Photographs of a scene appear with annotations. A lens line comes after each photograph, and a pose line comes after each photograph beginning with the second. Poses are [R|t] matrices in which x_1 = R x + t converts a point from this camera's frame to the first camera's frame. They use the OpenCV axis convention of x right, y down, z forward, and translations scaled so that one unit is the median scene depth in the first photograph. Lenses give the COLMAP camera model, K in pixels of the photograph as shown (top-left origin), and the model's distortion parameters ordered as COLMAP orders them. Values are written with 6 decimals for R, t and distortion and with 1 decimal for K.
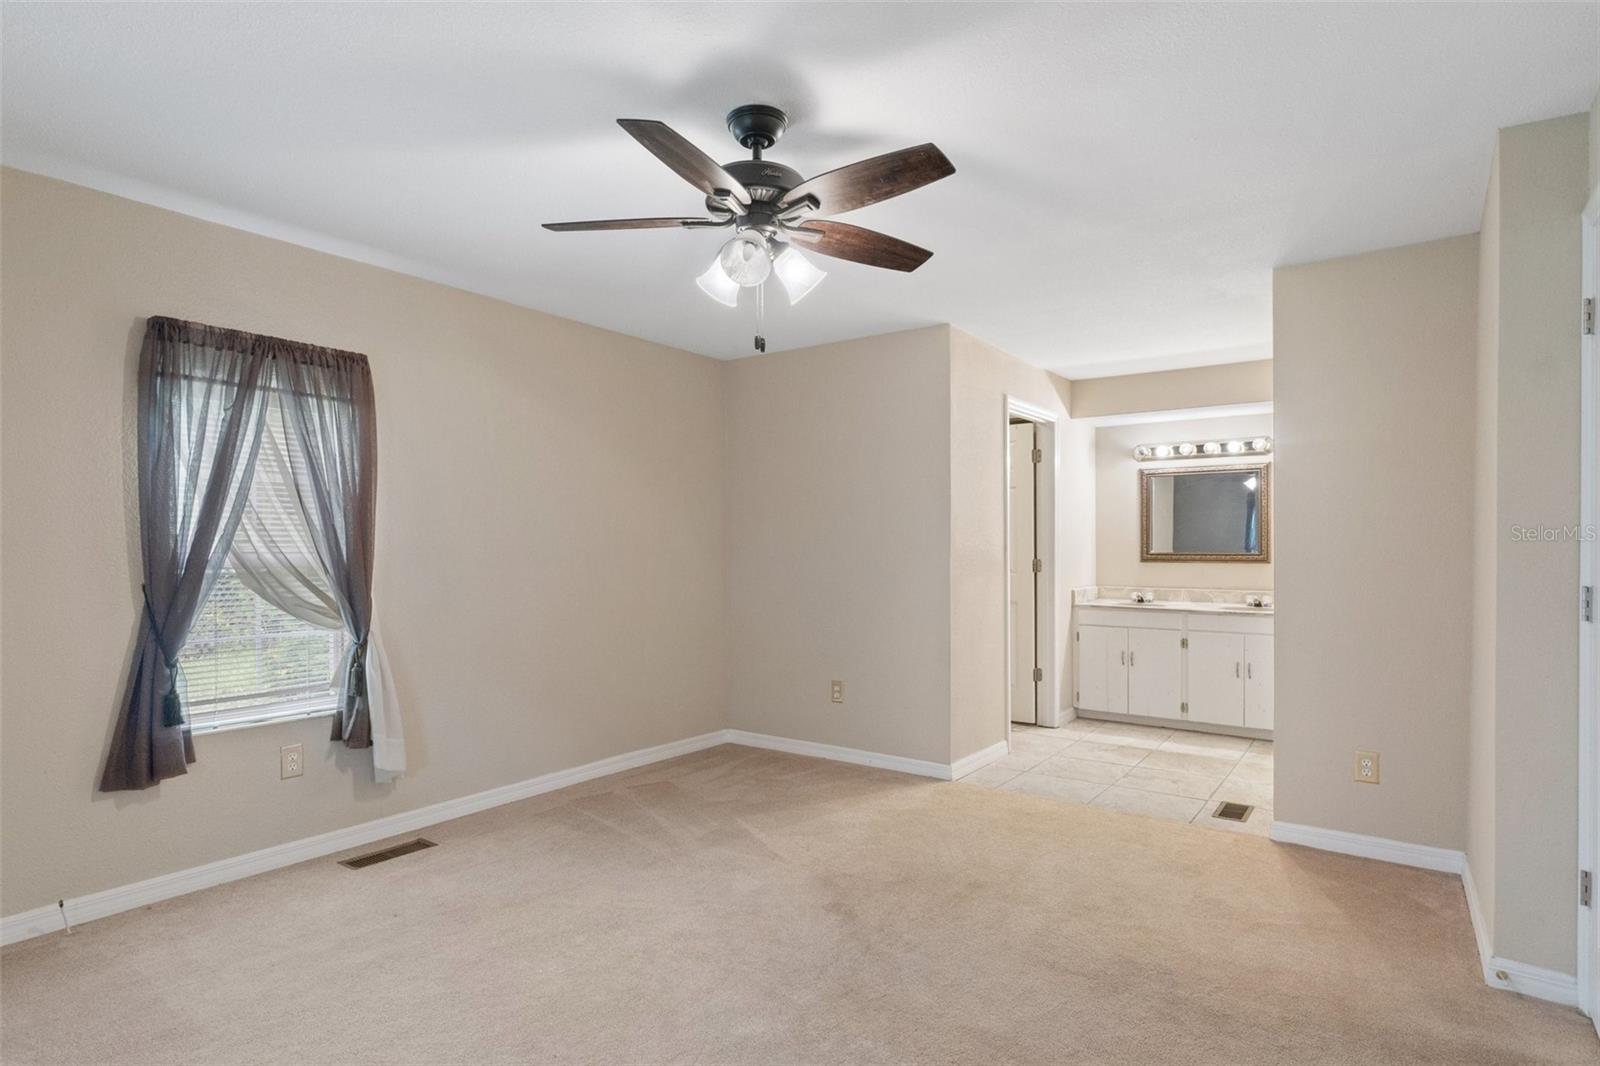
lens RADIAL K [[847.5, 0, 805.8], [0, 847.5, 553.2], [0, 0, 1]] dist [0.005842, 0.000478]
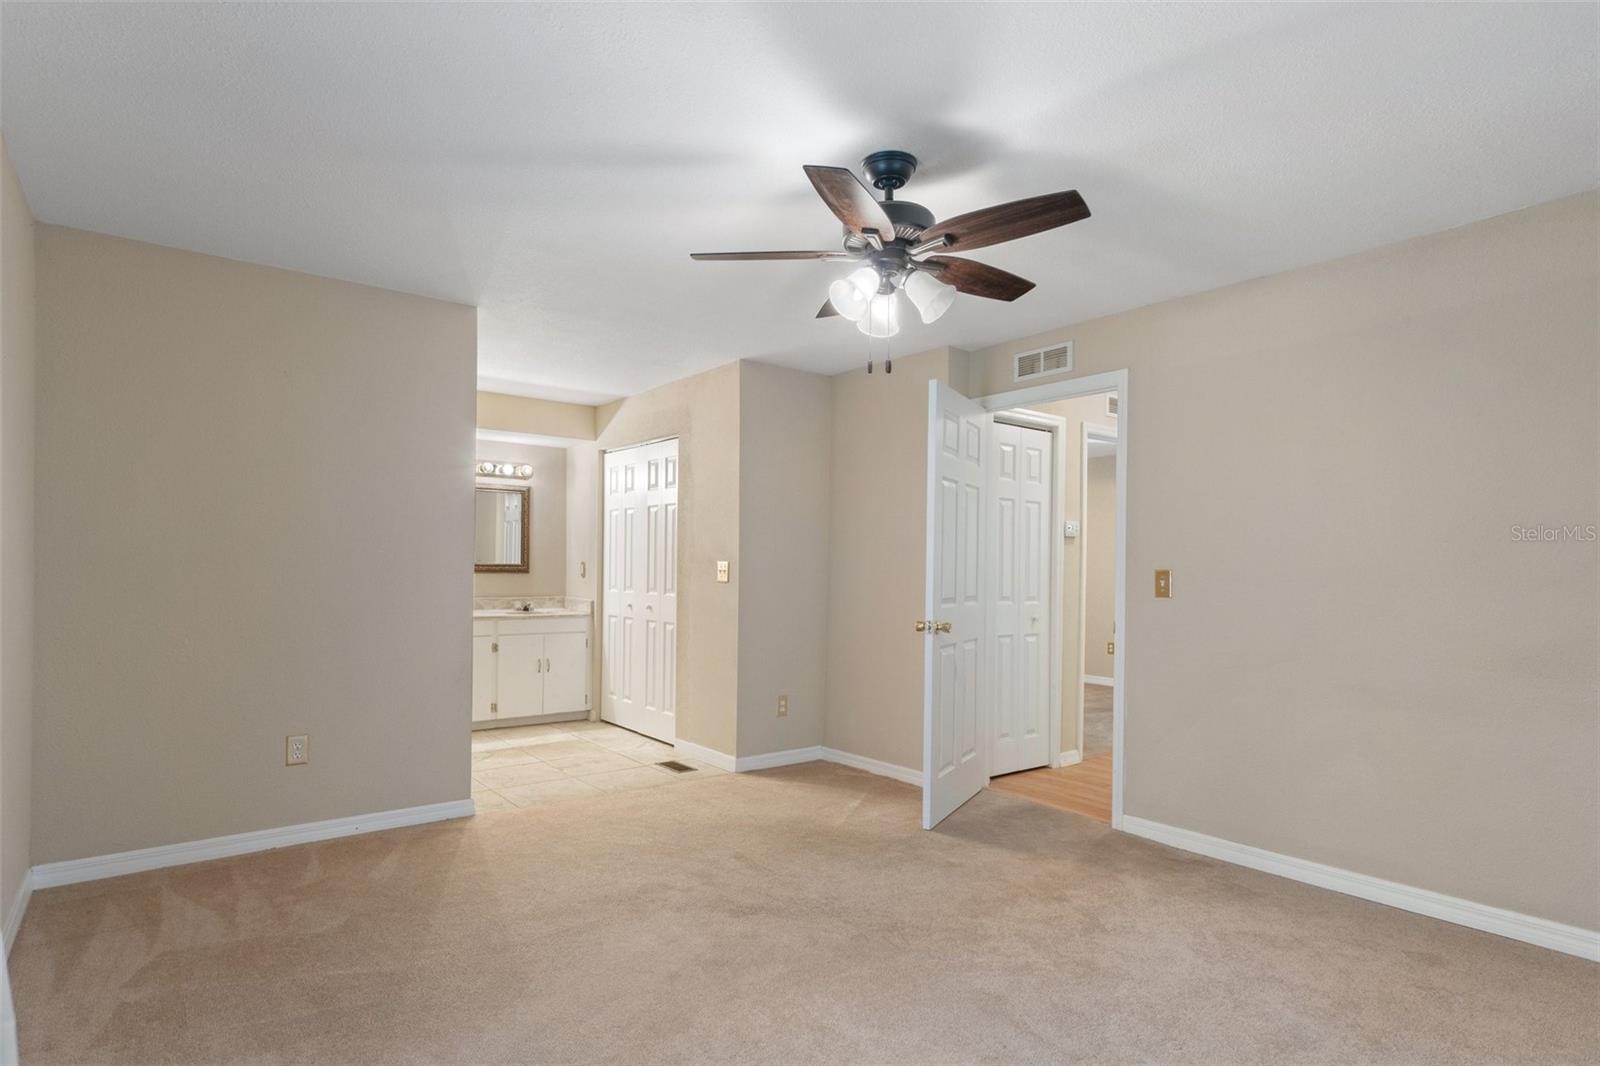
lens RADIAL K [[829.0, 0, 799.1], [0, 829.0, 568.2], [0, 0, 1]] dist [-0.002109, -0.000389]
pose [[0.294550, 0.000585, 0.955636, -0.555400], [-0.004609, 0.999989, 0.000809, 0.002963], [-0.955625, -0.004643, 0.294549, 0.401060]]
